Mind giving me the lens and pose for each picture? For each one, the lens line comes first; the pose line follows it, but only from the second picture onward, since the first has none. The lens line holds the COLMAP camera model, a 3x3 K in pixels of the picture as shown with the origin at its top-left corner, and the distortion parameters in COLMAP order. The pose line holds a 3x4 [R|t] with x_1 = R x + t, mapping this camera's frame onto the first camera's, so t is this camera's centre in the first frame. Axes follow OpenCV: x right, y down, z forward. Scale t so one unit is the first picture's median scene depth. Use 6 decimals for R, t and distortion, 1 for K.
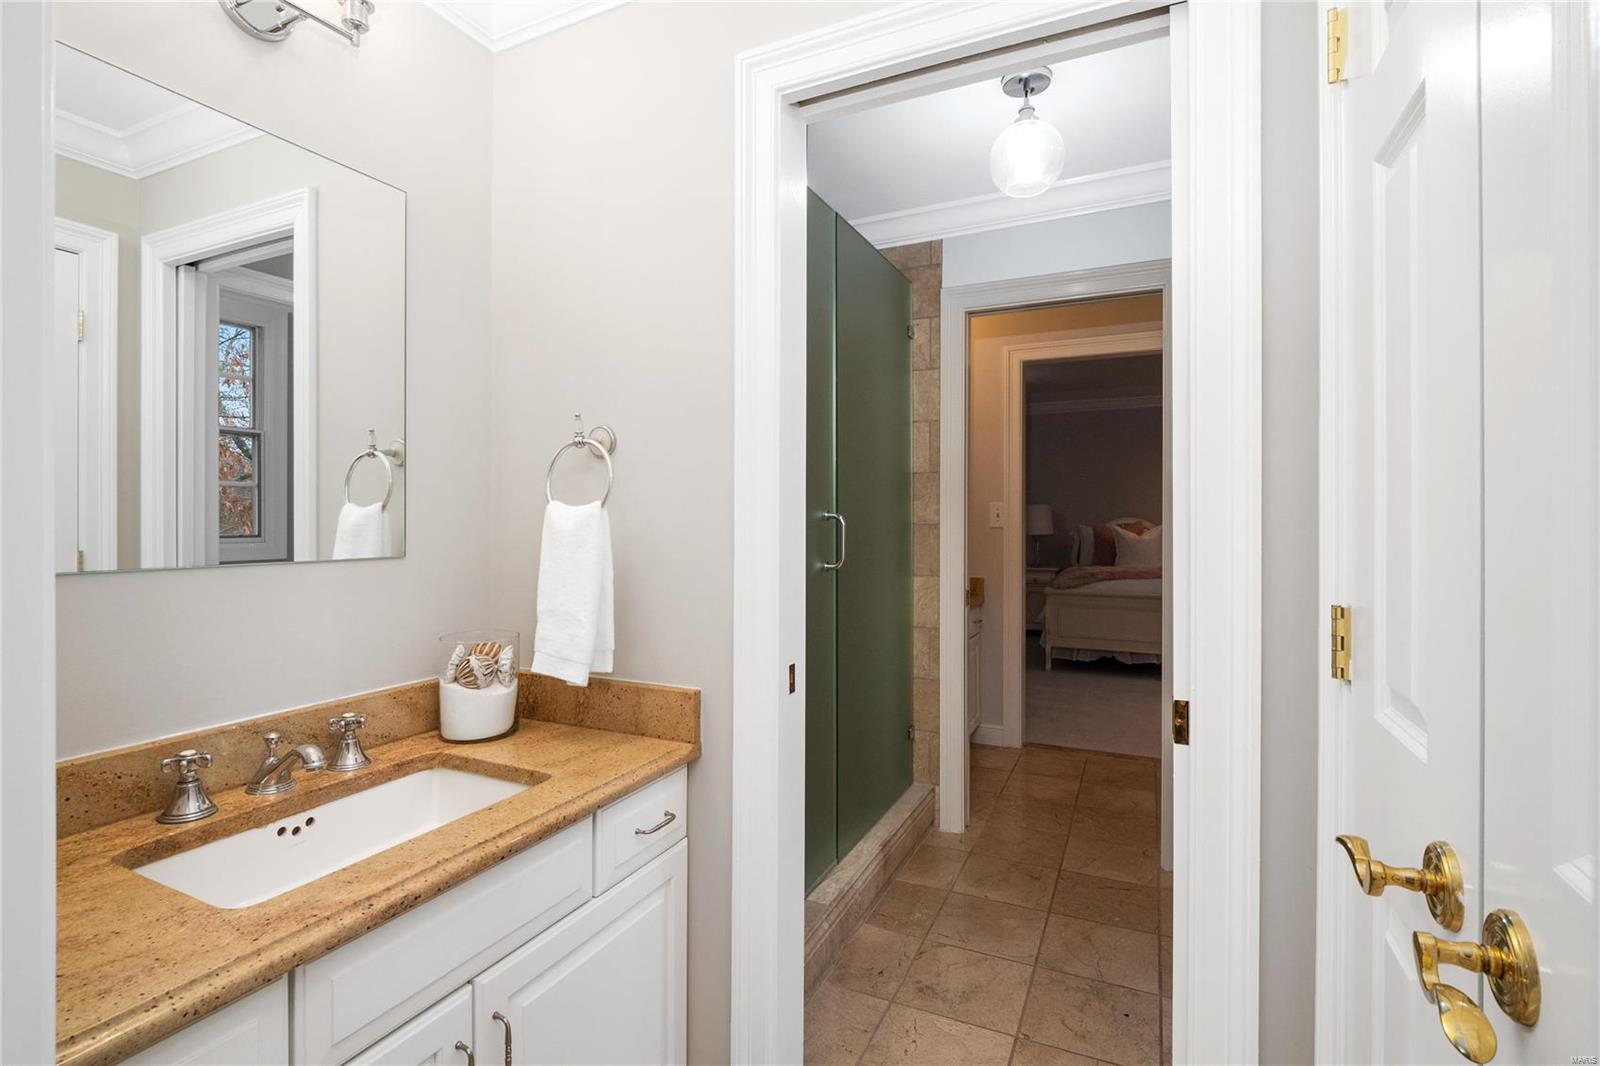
lens RADIAL K [[752.5, 0, 801.3], [0, 752.5, 526.0], [0, 0, 1]] dist [-0.000755, -0.000050]
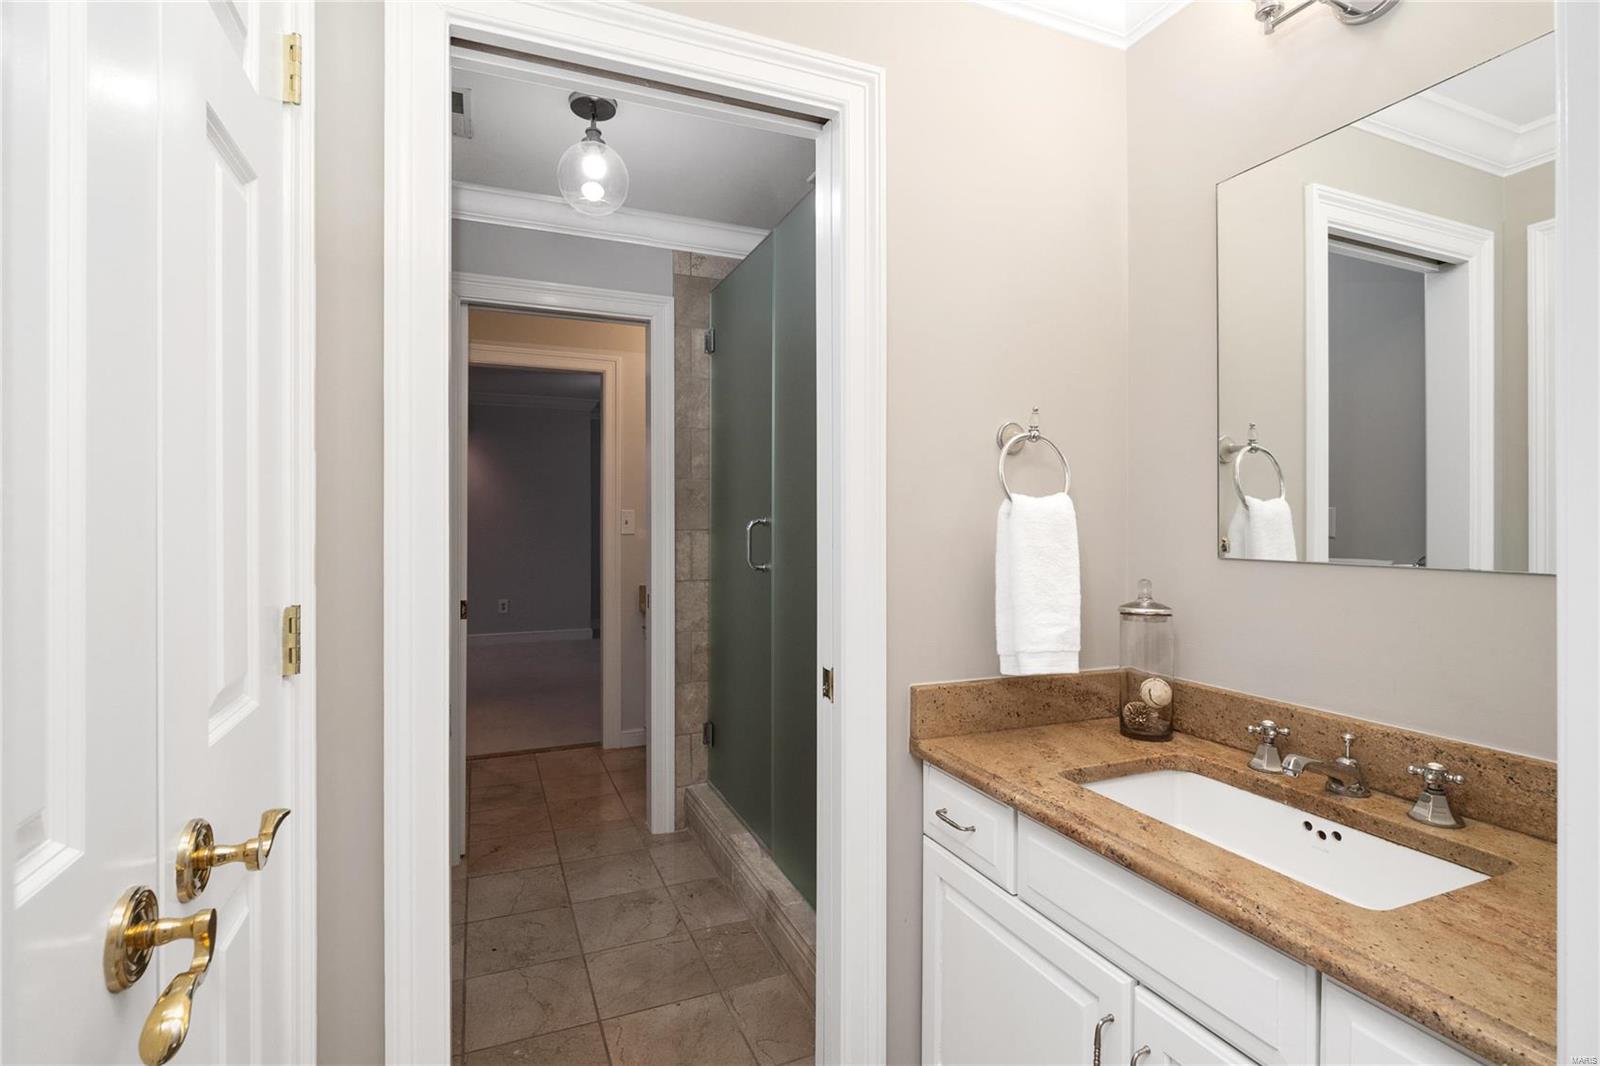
lens RADIAL K [[752.5, 0, 801.3], [0, 752.5, 526.0], [0, 0, 1]] dist [-0.000755, -0.000050]
pose [[-0.666610, 0.001923, -0.745405, 0.672091], [0.002084, 0.999998, 0.000717, -0.007536], [0.745404, -0.001076, -0.666612, 1.458270]]
